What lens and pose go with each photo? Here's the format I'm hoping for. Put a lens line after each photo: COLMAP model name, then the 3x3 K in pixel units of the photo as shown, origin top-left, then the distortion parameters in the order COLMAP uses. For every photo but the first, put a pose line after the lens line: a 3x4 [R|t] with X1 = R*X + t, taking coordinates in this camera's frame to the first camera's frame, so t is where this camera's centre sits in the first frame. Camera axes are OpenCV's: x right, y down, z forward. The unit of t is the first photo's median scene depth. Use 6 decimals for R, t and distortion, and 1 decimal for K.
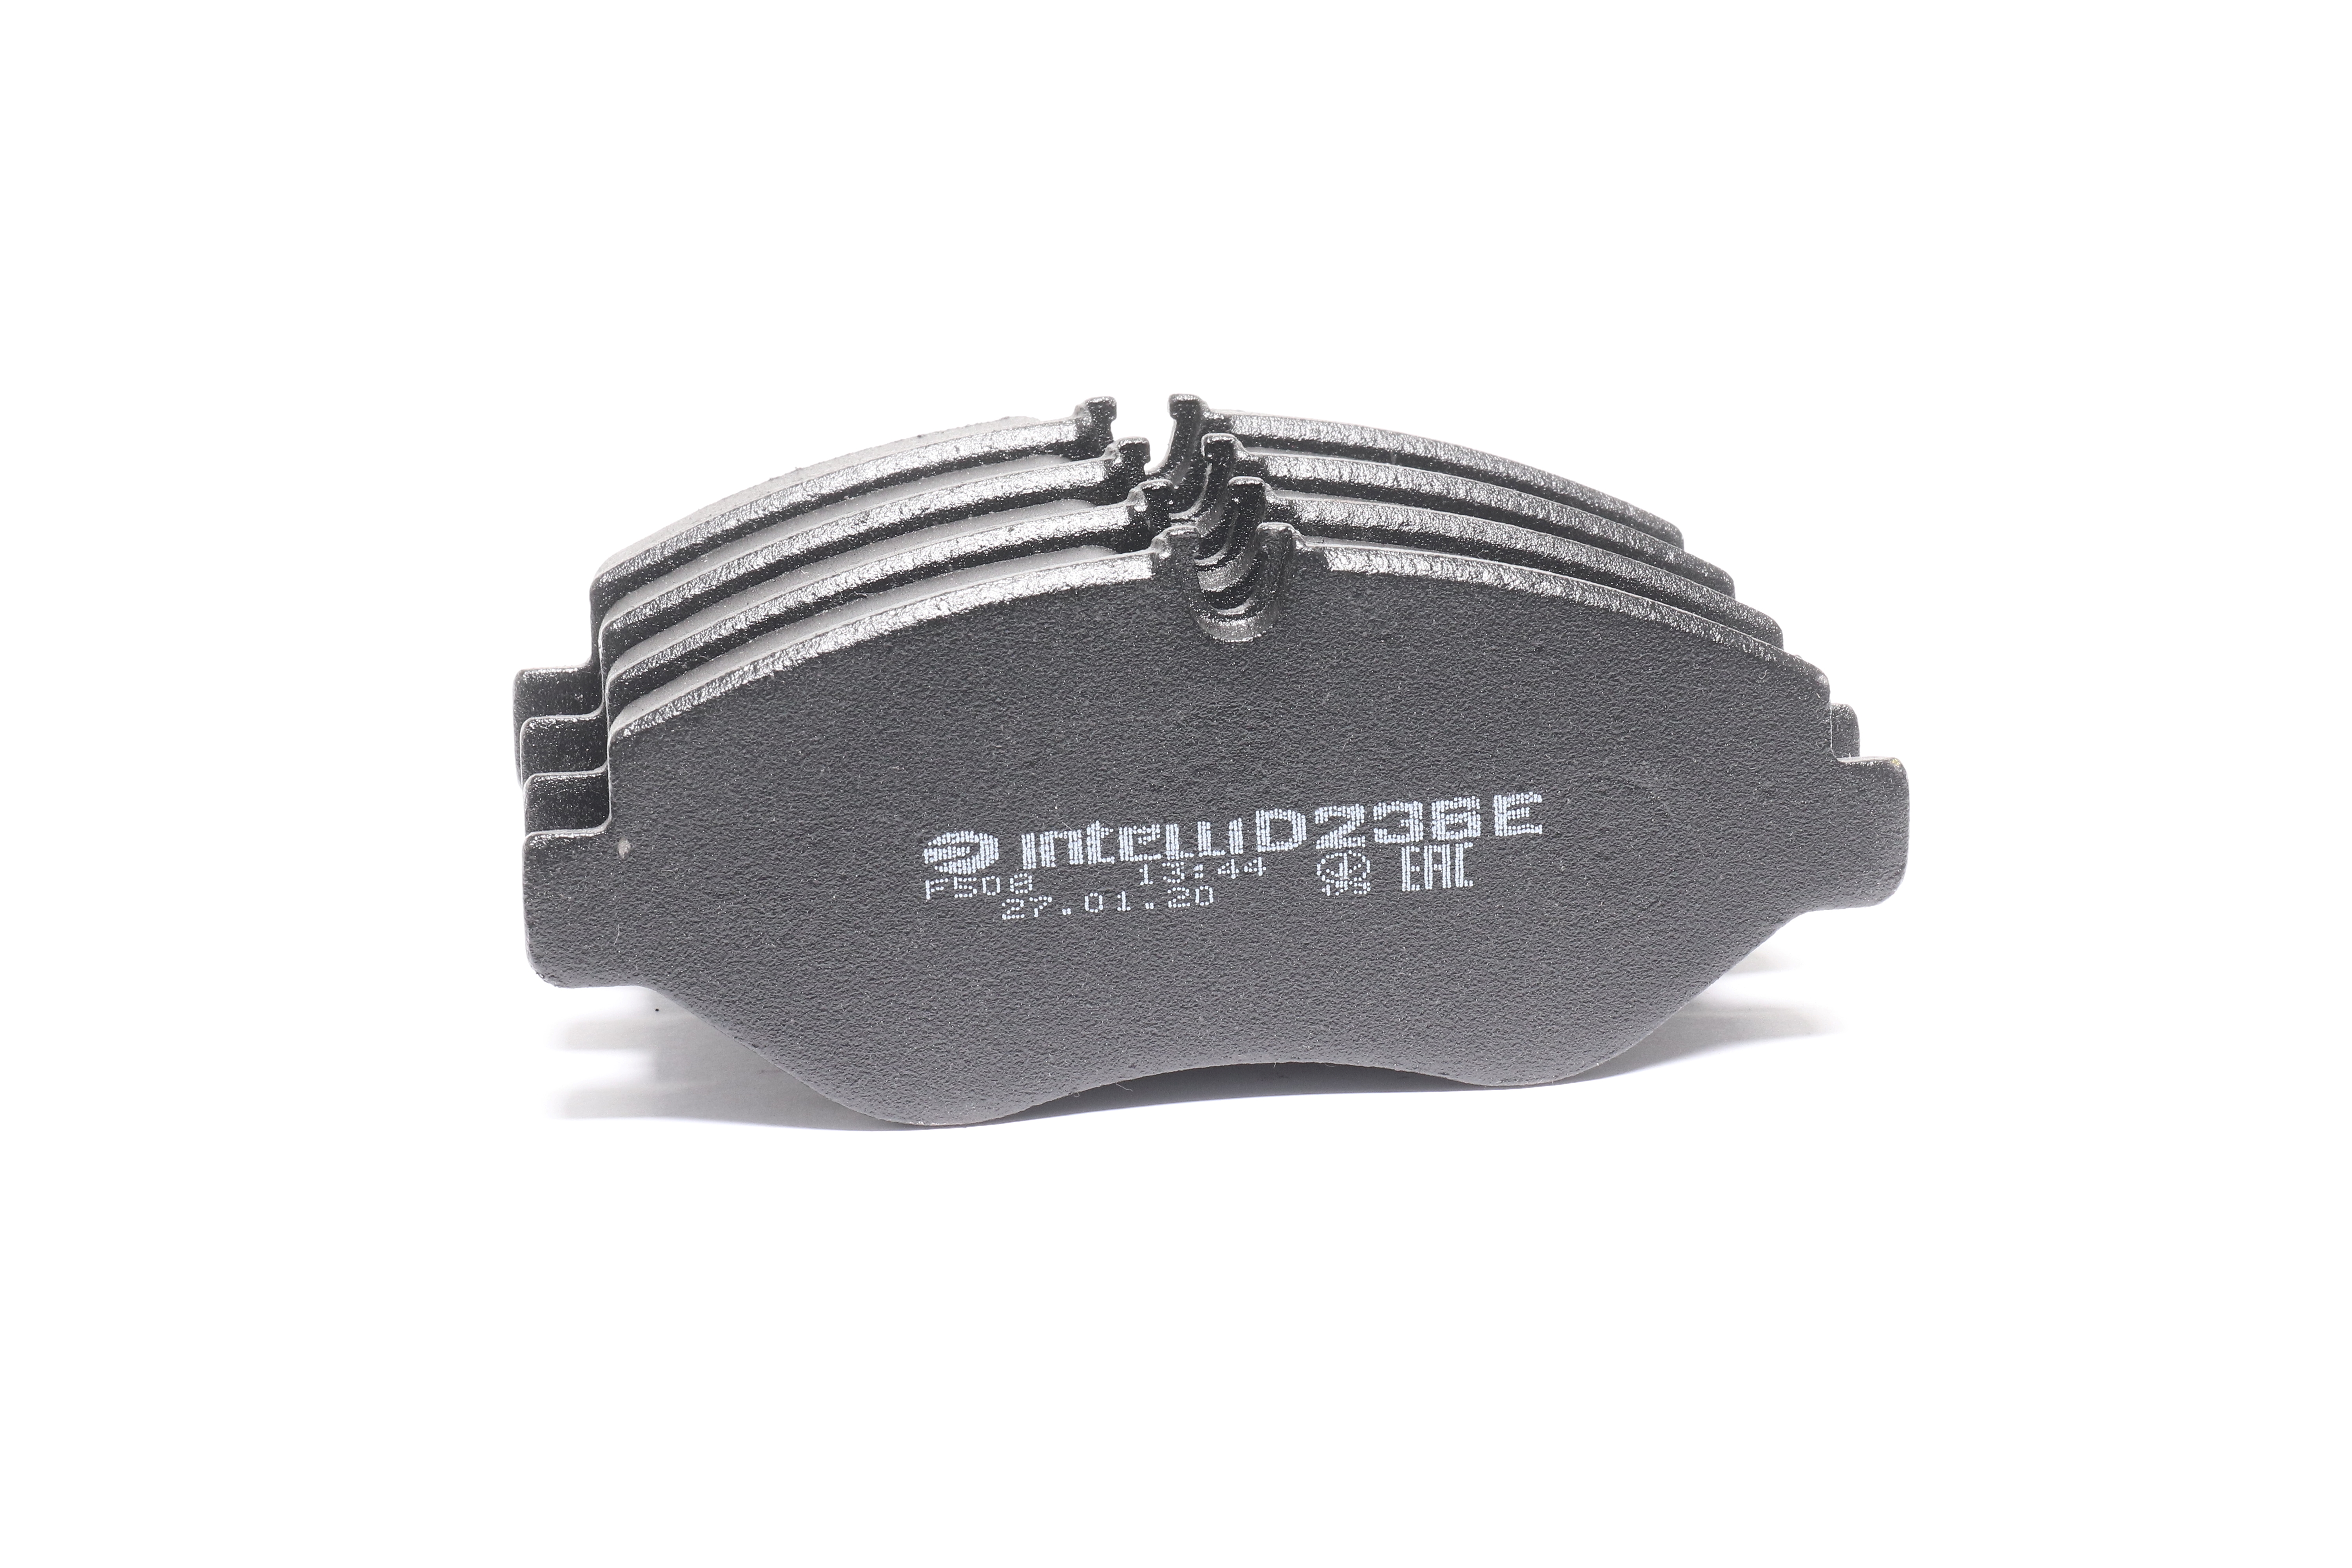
lens RADIAL K [[4829.8, 0, 1175.8], [0, 4829.8, 782.5], [0, 0, 1]] dist [0.026207, 0.000000]
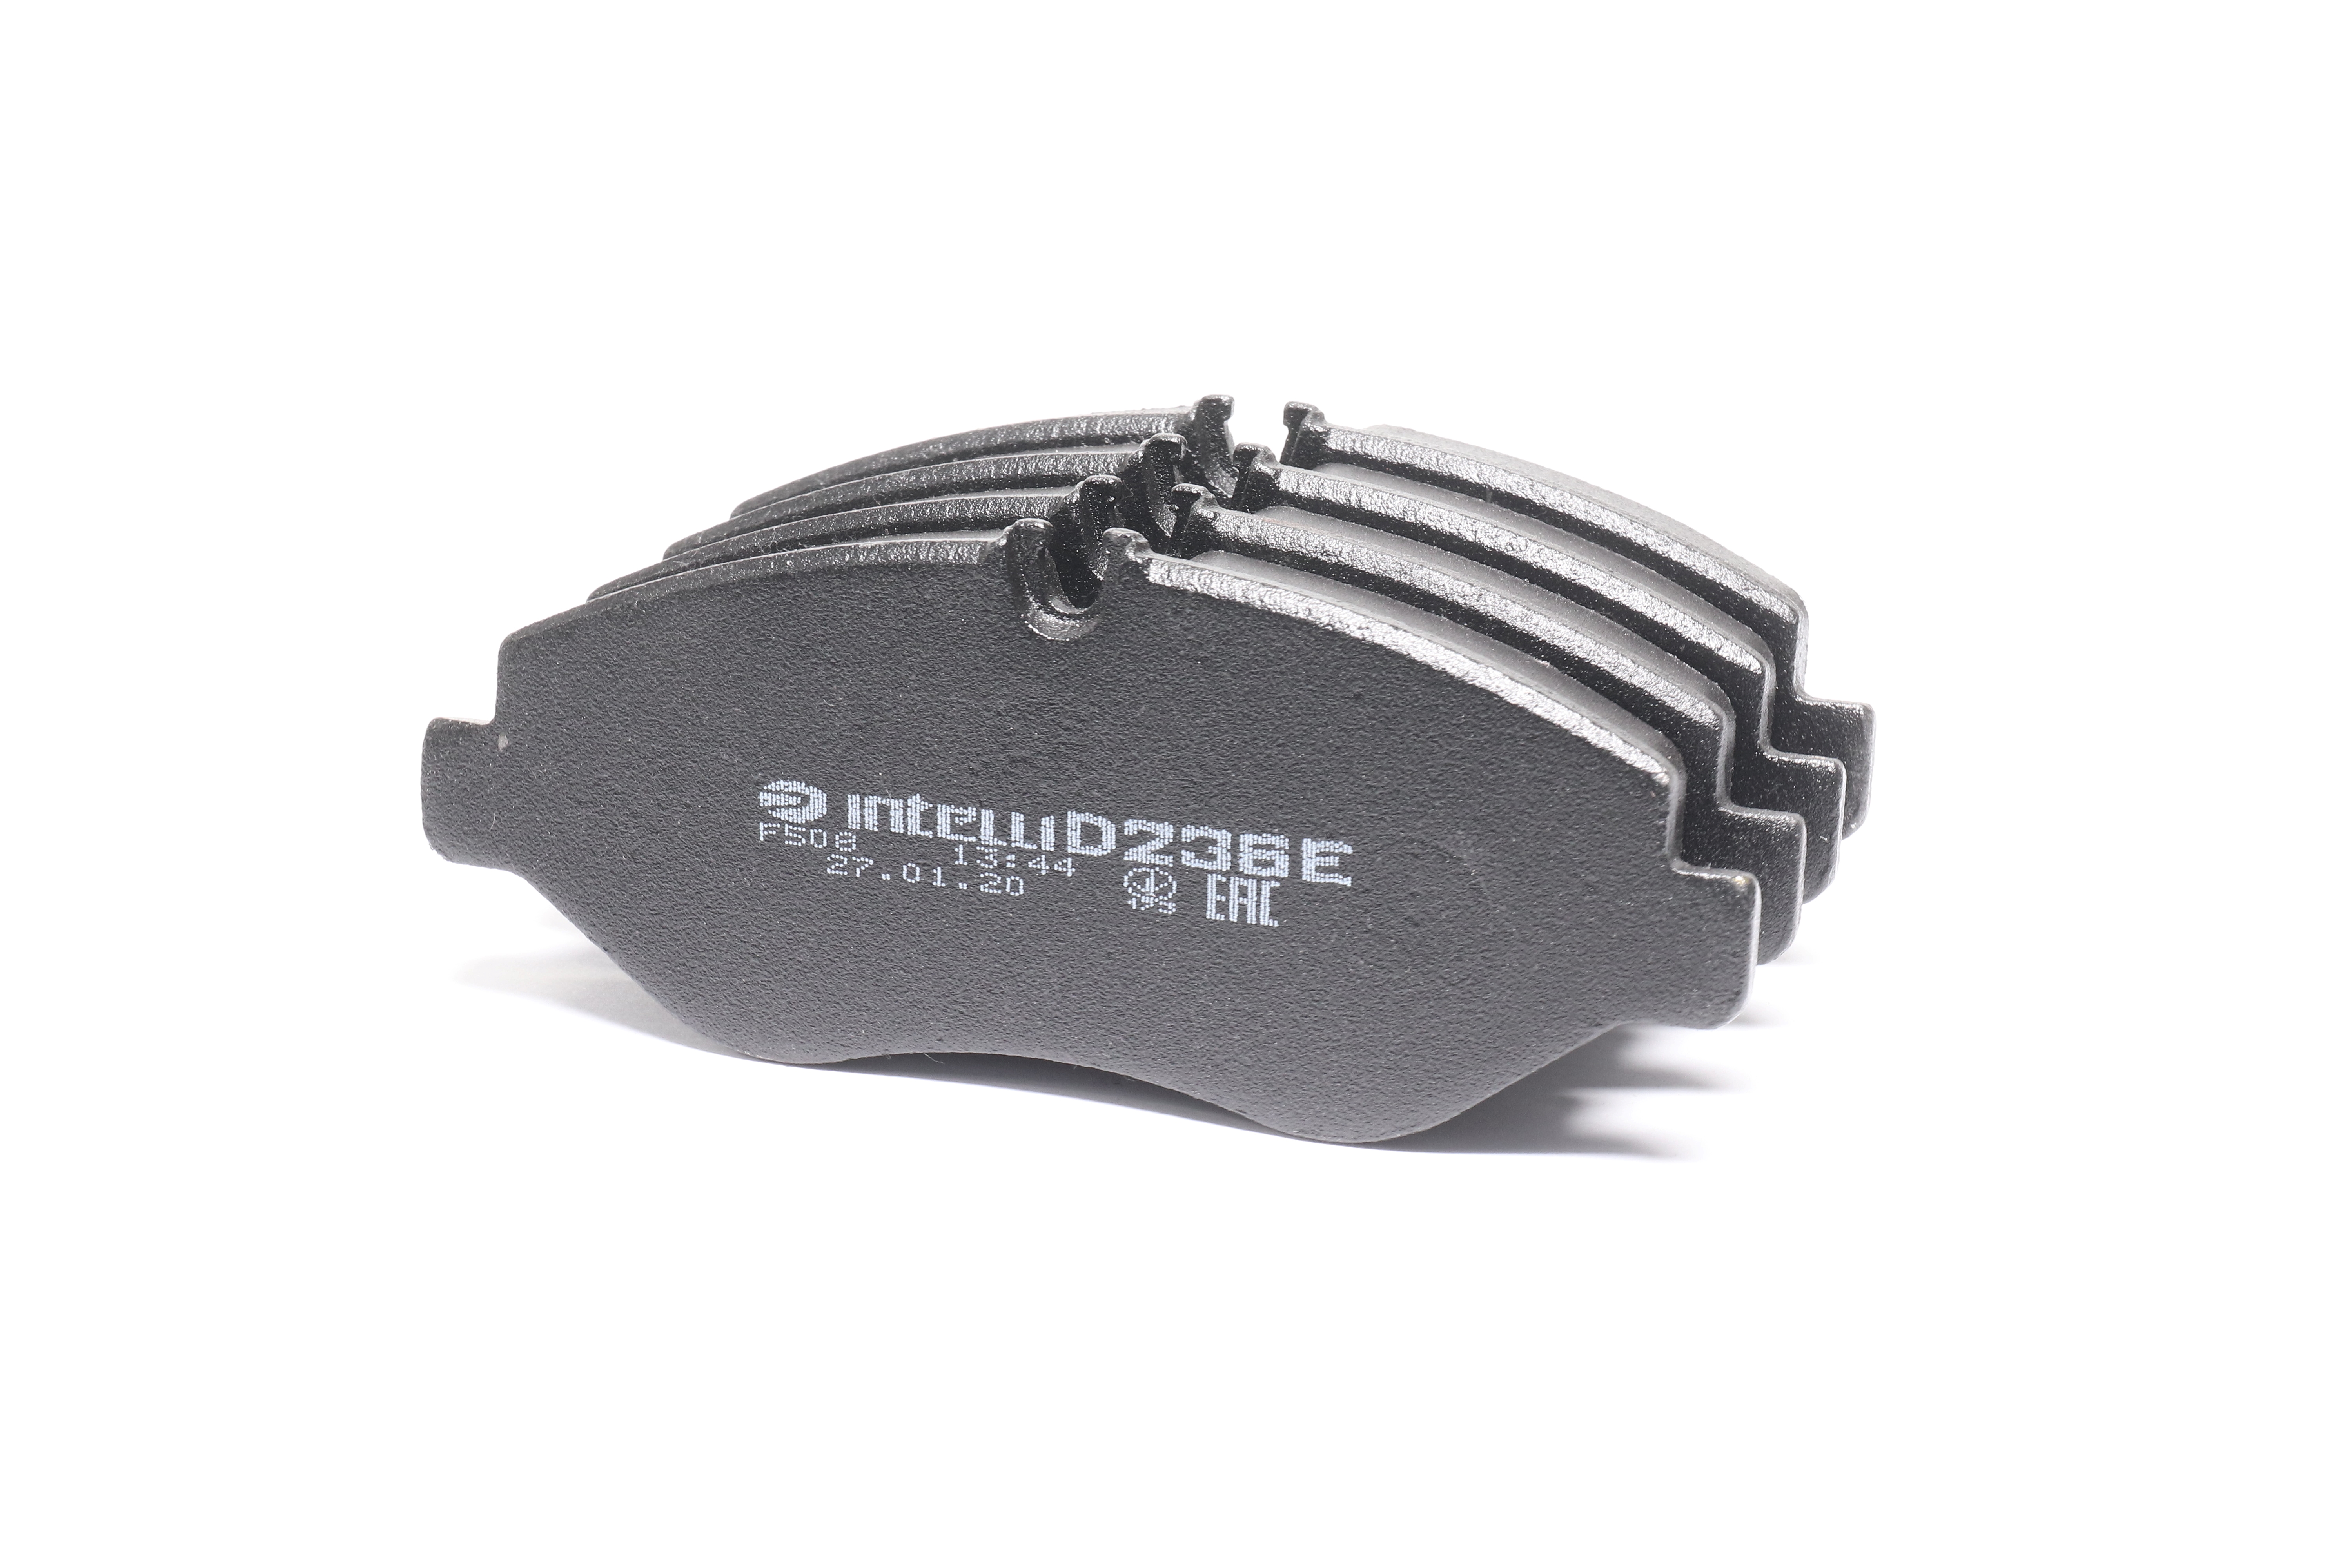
lens RADIAL K [[4829.8, 0, 1175.9], [0, 4829.8, 785.1], [0, 0, 1]] dist [0.026207, 0.000000]
pose [[0.837706, 0.161197, -0.521789, 0.557087], [-0.158850, 0.986056, 0.049597, -0.052712], [0.522508, 0.041339, 0.851632, 0.158029]]
